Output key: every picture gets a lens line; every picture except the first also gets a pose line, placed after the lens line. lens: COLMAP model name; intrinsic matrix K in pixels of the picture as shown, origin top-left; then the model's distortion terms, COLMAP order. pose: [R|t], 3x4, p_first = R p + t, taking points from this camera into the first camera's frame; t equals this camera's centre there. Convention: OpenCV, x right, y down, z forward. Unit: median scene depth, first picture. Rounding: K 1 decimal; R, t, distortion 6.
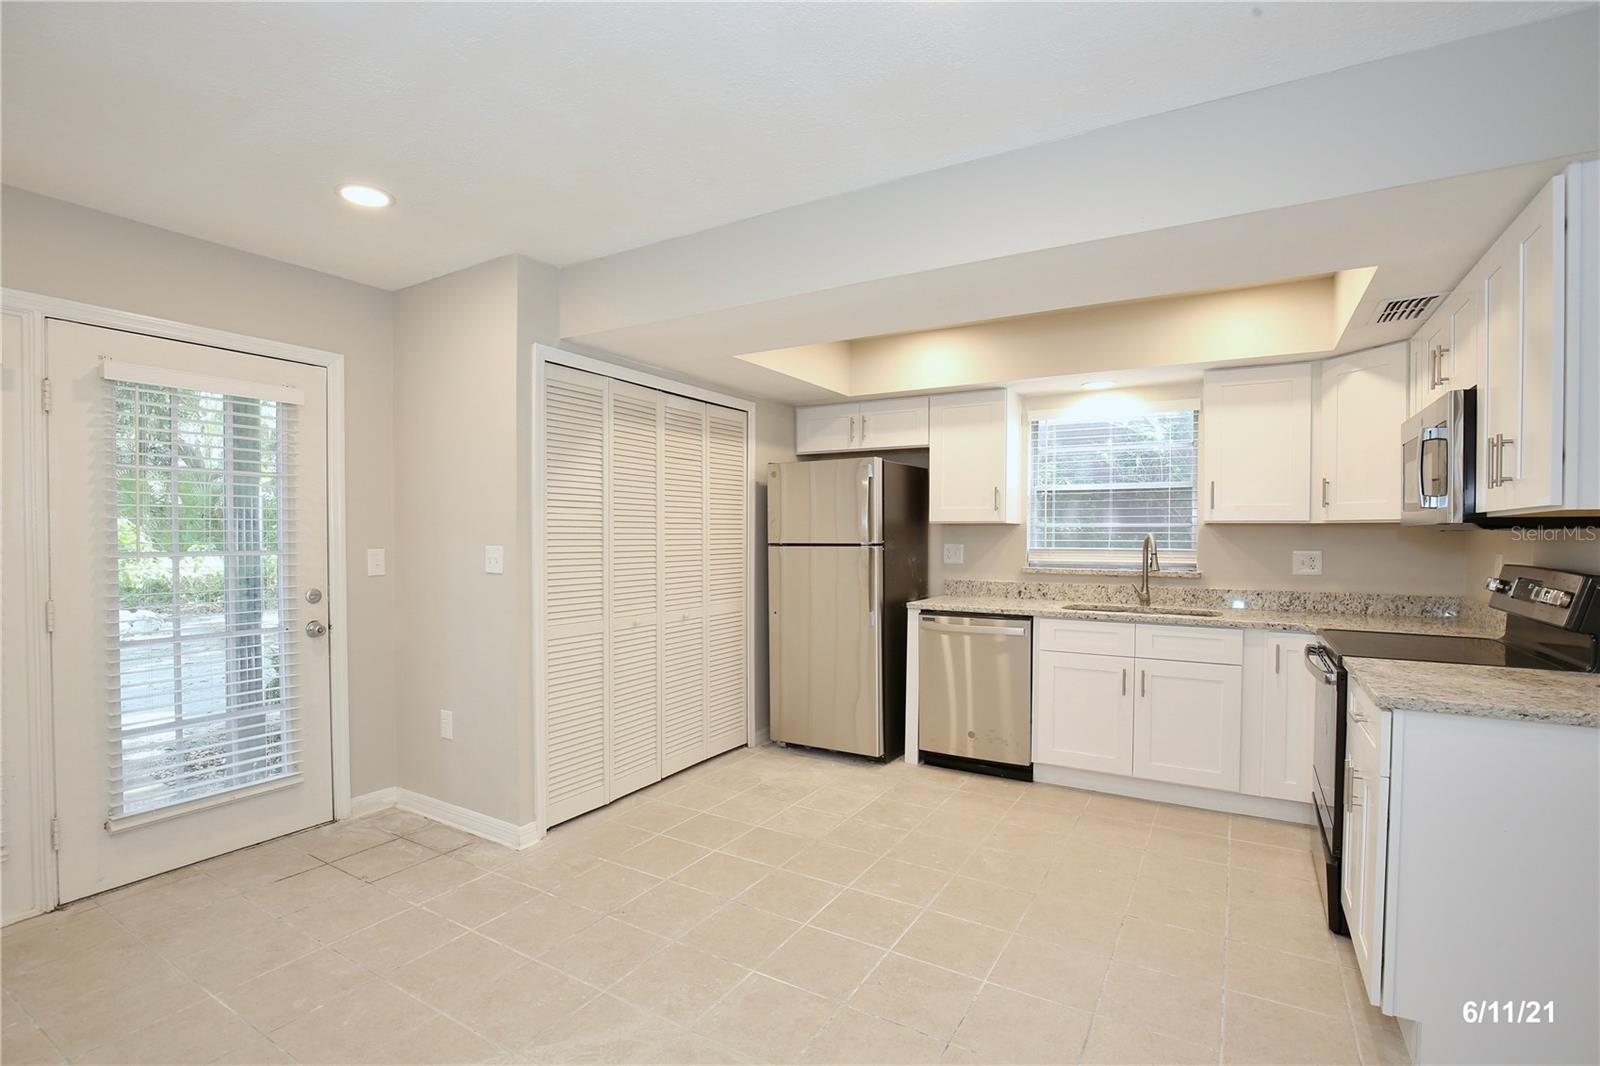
lens RADIAL K [[738.6, 0, 806.4], [0, 738.6, 543.5], [0, 0, 1]] dist [-0.022340, 0.002471]
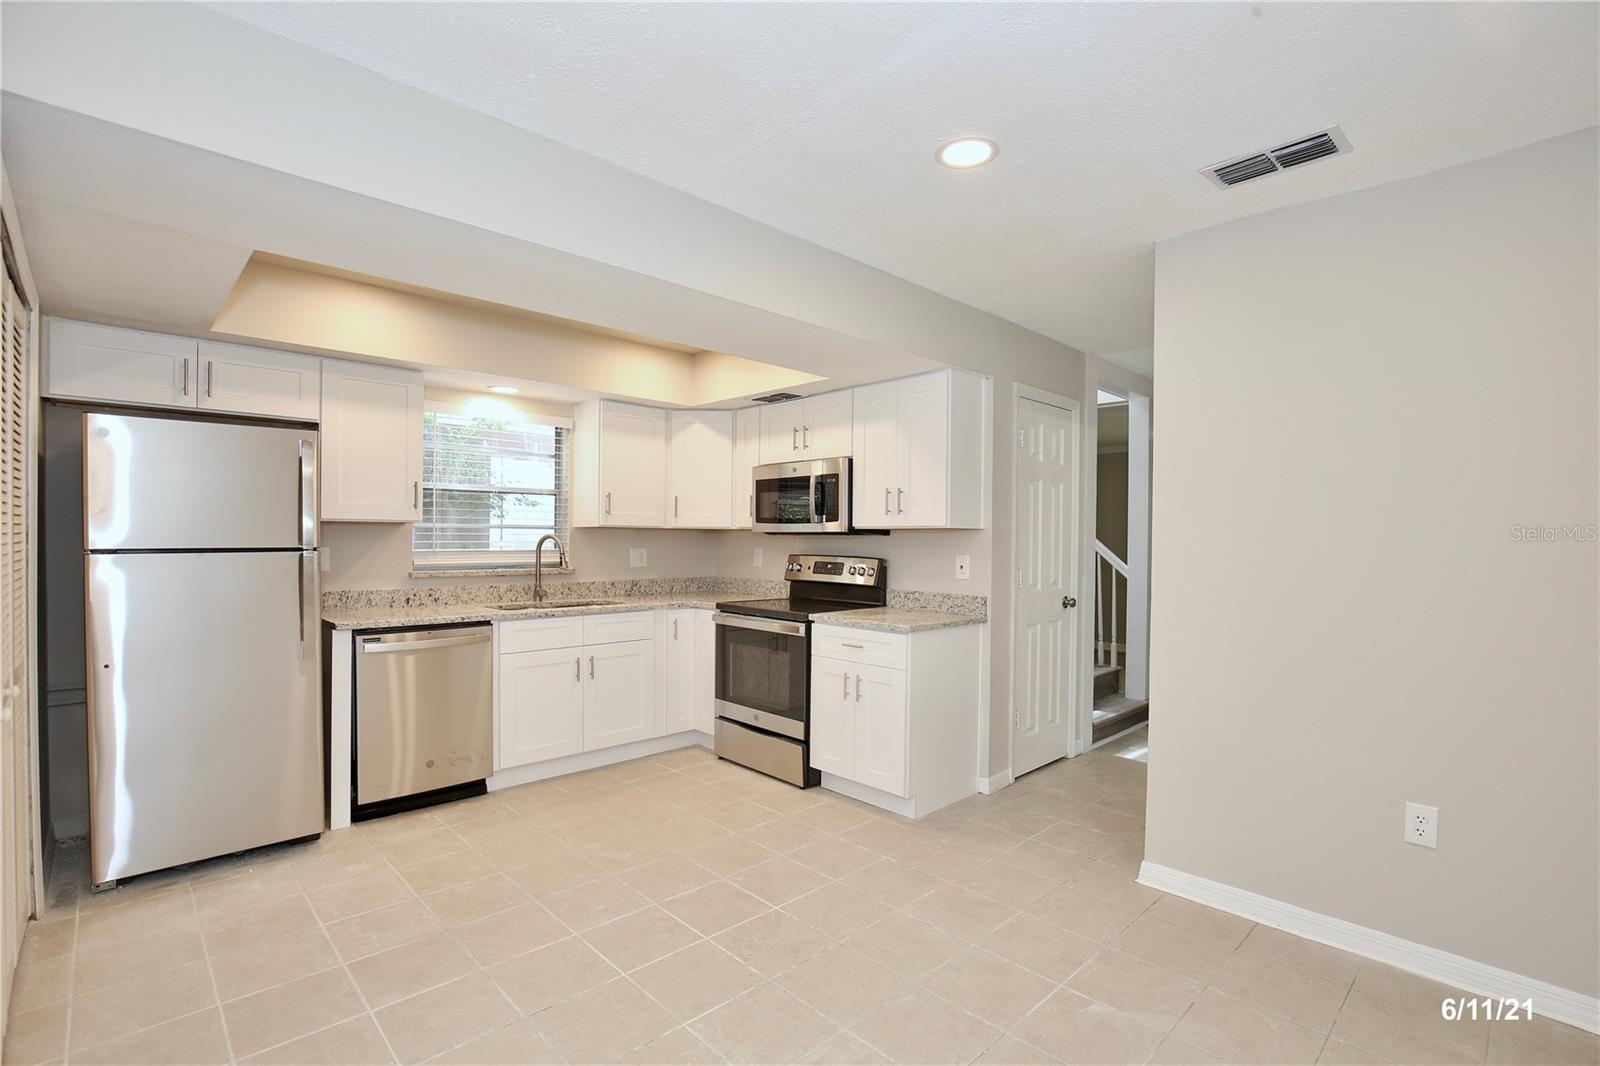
lens RADIAL K [[738.6, 0, 795.1], [0, 738.6, 542.0], [0, 0, 1]] dist [-0.022340, 0.002471]
pose [[0.278866, -0.005992, 0.960311, -0.522258], [0.004513, 0.999978, 0.004929, -0.007241], [-0.960319, 0.002960, 0.278887, 0.361309]]
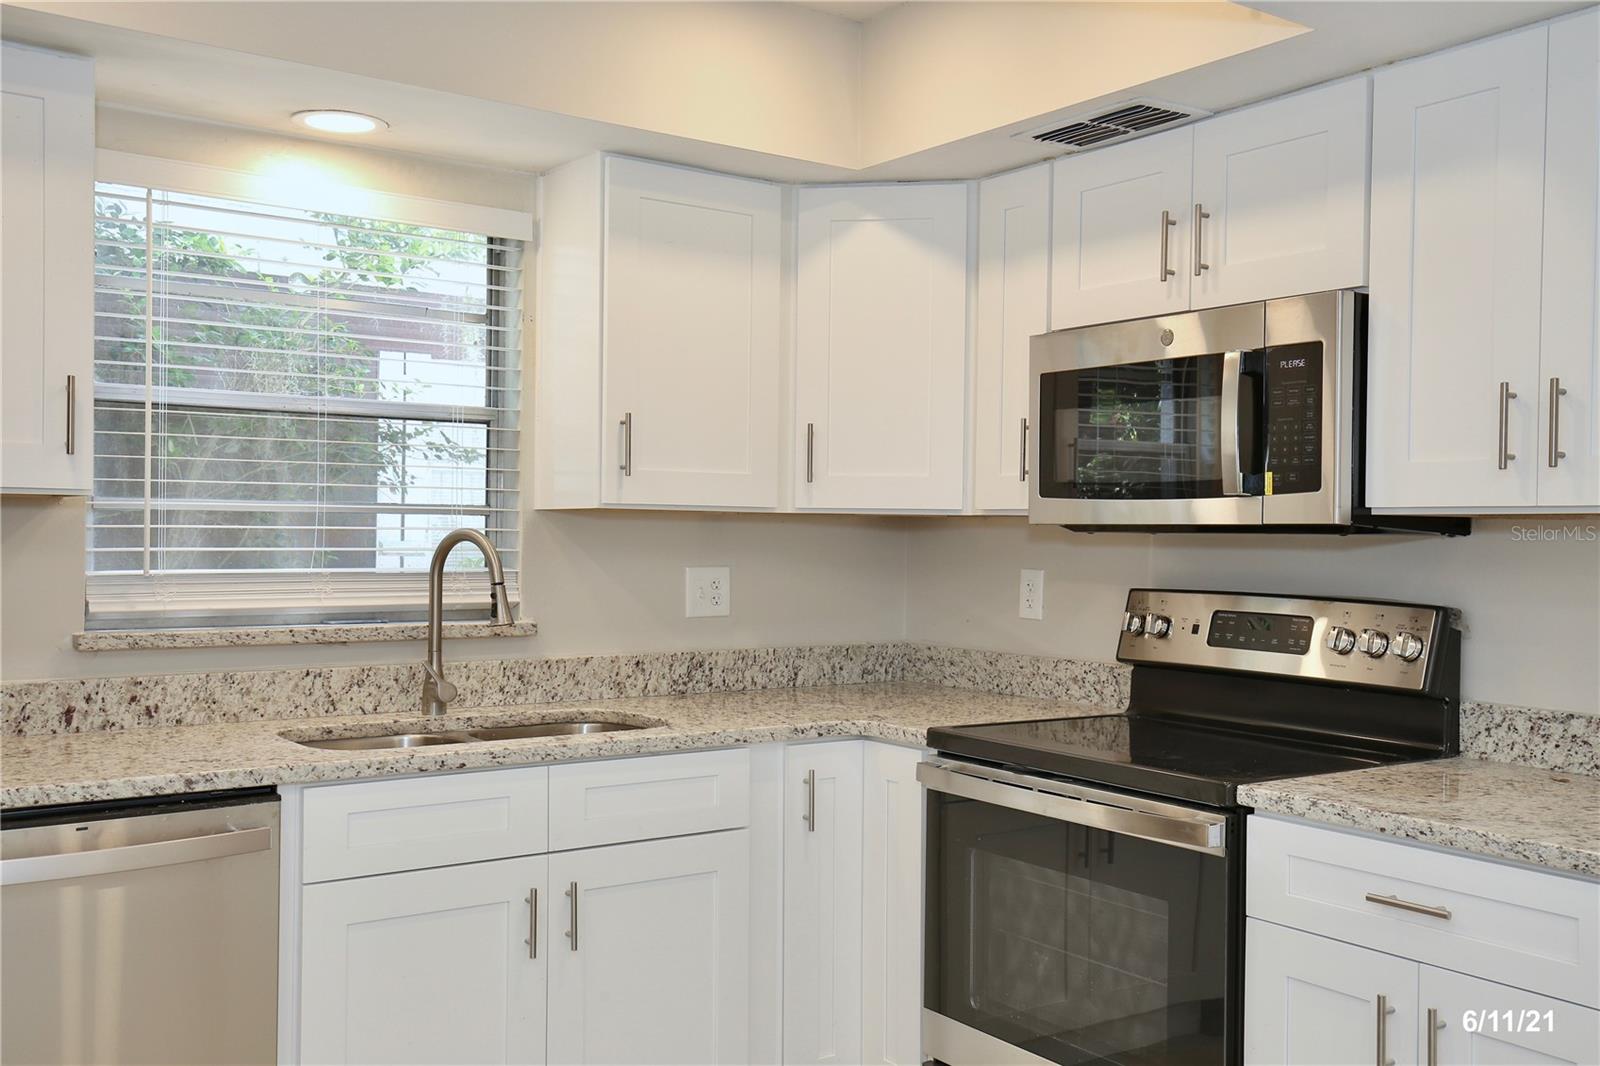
lens RADIAL K [[1524.5, 0, 802.5], [0, 1524.5, 535.5], [0, 0, 1]] dist [0.061072, 0.000000]
pose [[0.416434, -0.001085, 0.909165, -0.223265], [0.001513, 0.999999, 0.000501, -0.011999], [-0.909165, 0.001167, 0.416435, 0.521569]]
